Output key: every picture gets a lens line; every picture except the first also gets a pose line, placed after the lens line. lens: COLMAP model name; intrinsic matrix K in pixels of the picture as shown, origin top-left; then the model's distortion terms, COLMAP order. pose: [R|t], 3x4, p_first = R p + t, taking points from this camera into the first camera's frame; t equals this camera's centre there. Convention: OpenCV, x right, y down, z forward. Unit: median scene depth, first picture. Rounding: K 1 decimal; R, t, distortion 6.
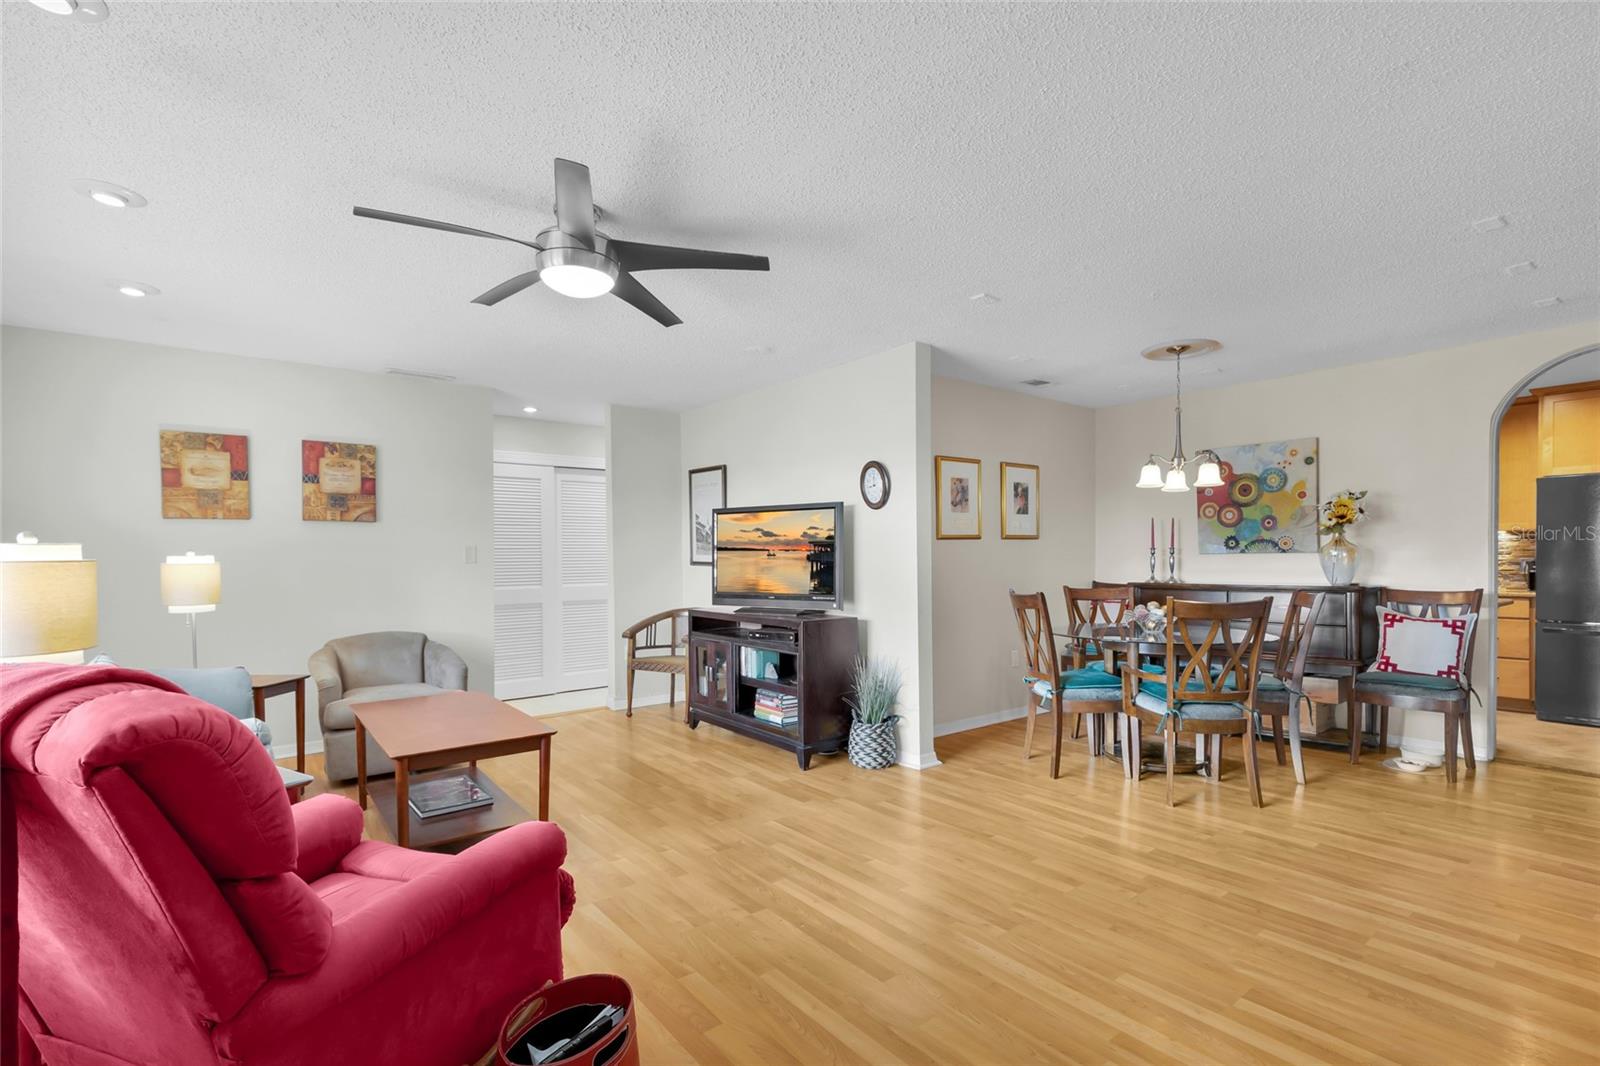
lens RADIAL K [[748.8, 0, 808.5], [0, 748.8, 553.2], [0, 0, 1]] dist [0.001854, 0.001550]
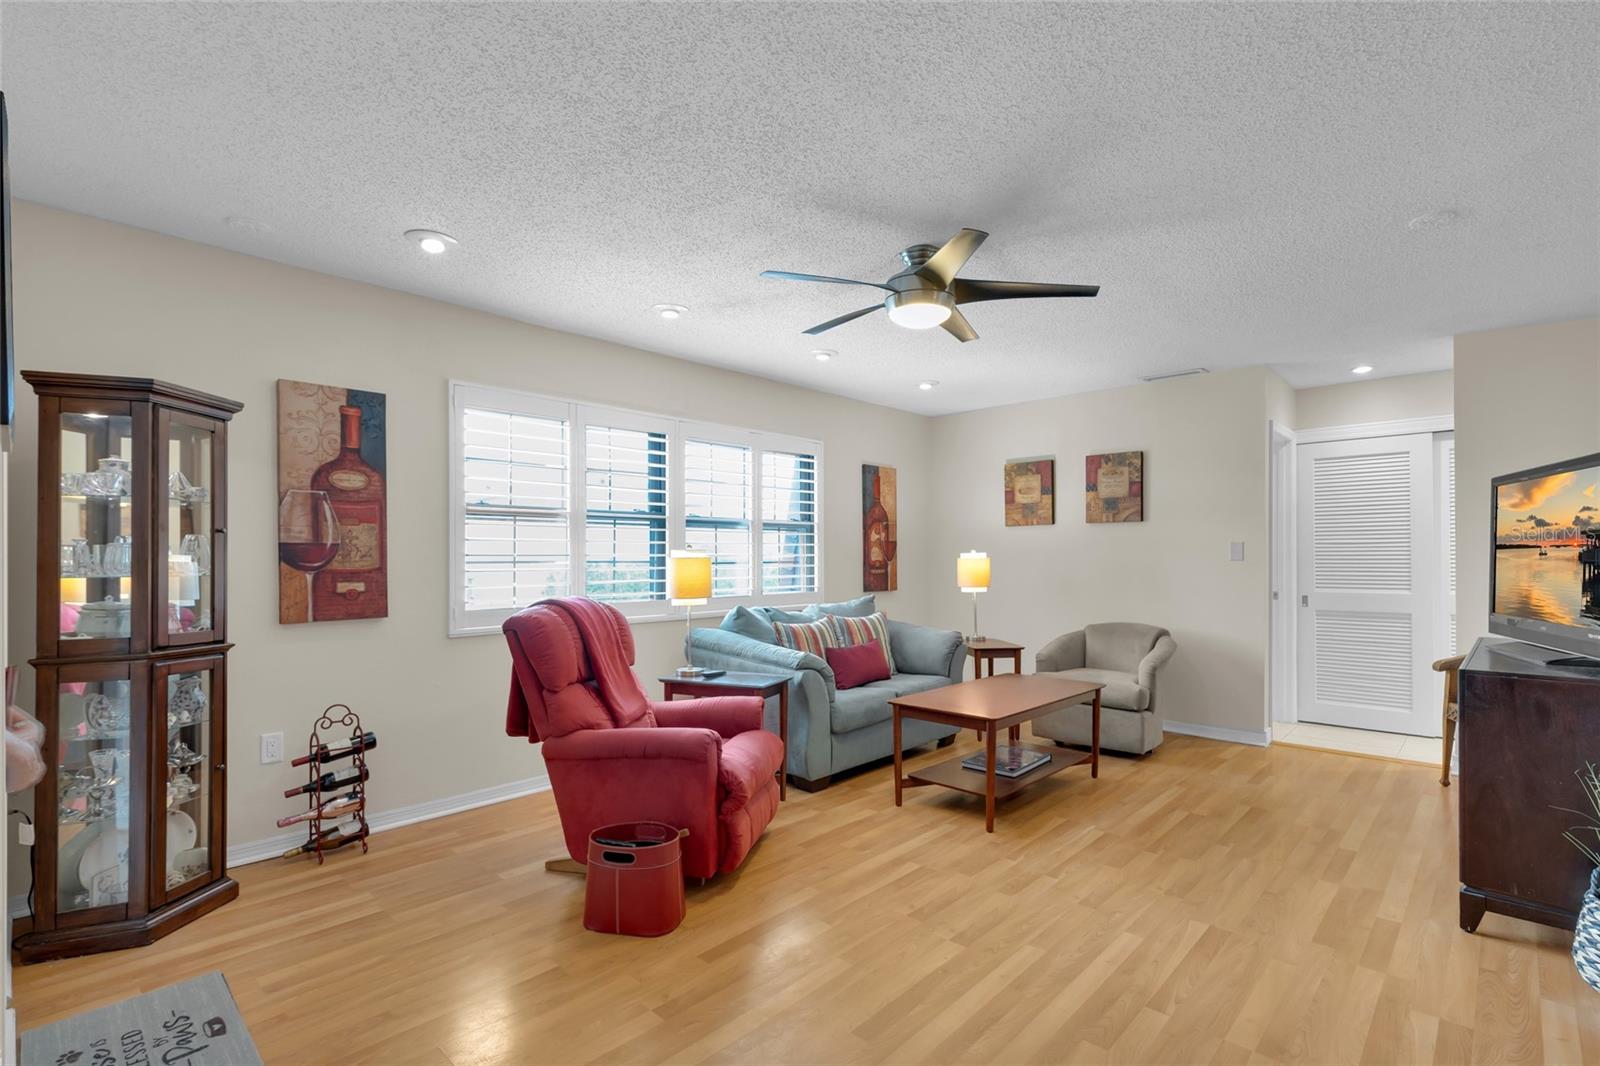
lens RADIAL K [[748.8, 0, 787.5], [0, 748.8, 541.3], [0, 0, 1]] dist [0.001854, 0.001550]
pose [[0.123720, -0.009033, -0.992276, 0.470715], [0.010080, 0.999918, -0.007846, -0.009709], [0.992266, -0.009032, 0.123801, 0.382406]]
